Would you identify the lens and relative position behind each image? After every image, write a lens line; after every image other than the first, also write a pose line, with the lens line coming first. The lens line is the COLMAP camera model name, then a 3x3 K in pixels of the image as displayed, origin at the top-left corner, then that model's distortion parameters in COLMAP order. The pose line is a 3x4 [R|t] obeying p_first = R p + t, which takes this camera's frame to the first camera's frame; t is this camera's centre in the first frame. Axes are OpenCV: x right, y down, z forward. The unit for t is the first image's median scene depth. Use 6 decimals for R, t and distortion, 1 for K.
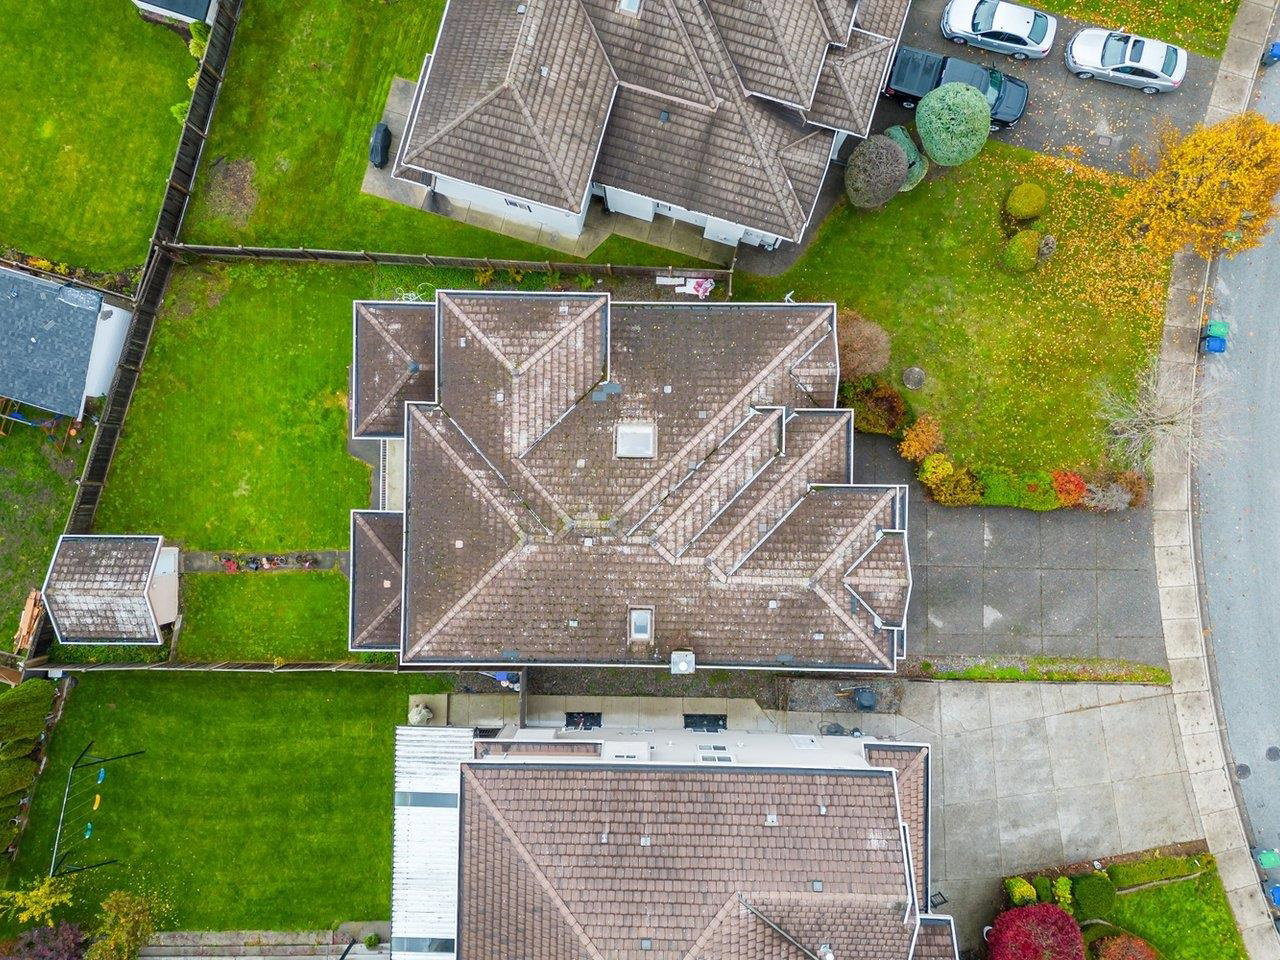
lens RADIAL K [[1000.6, 0, 643.0], [0, 1000.6, 480.2], [0, 0, 1]] dist [0.097919, -0.107240]
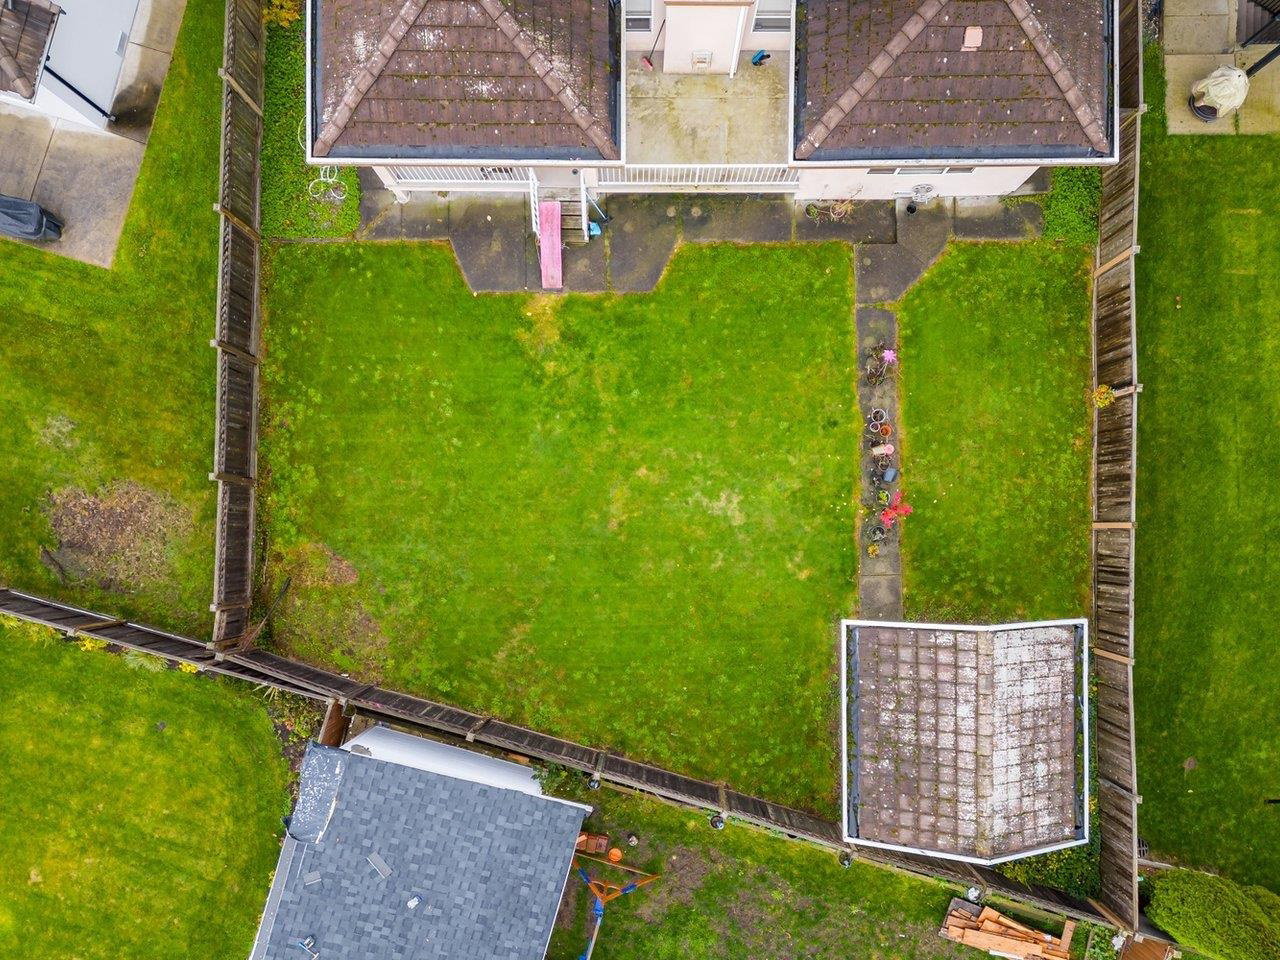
lens RADIAL K [[997.6, 0, 640.9], [0, 997.6, 530.2], [0, 0, 1]] dist [0.096872, -0.100136]
pose [[-0.009310, -0.999879, 0.012480, -0.440051], [0.999927, -0.009406, -0.007618, -0.031775], [0.007734, 0.012408, 0.999893, 0.554254]]
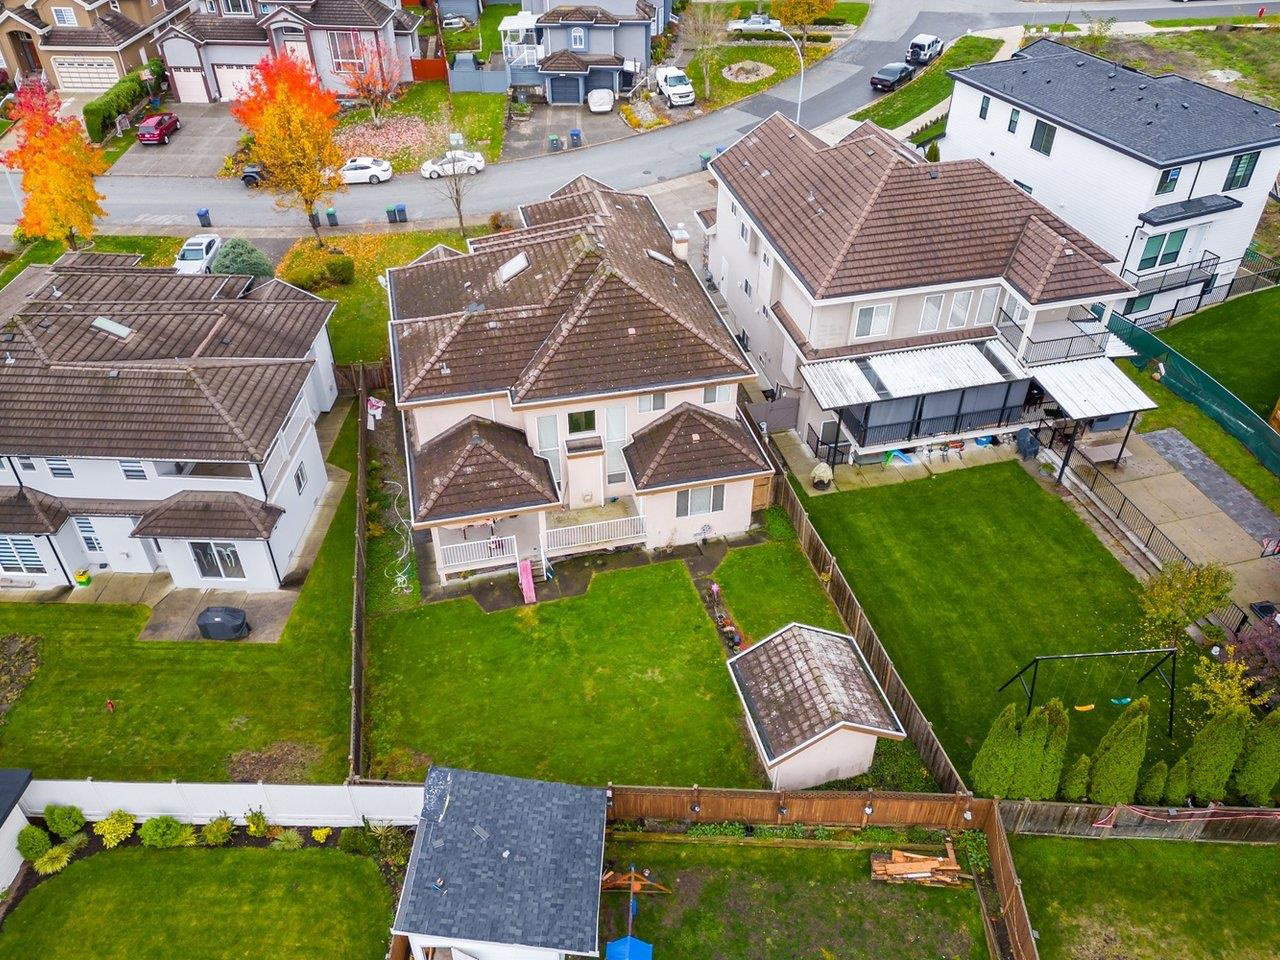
lens RADIAL K [[1000.6, 0, 643.0], [0, 1000.6, 480.2], [0, 0, 1]] dist [0.097919, -0.107240]
pose [[-0.246823, -0.591932, 0.767265, -0.985901], [0.969057, -0.152932, 0.193754, -0.141934], [0.002651, 0.791346, 0.611363, 0.403205]]
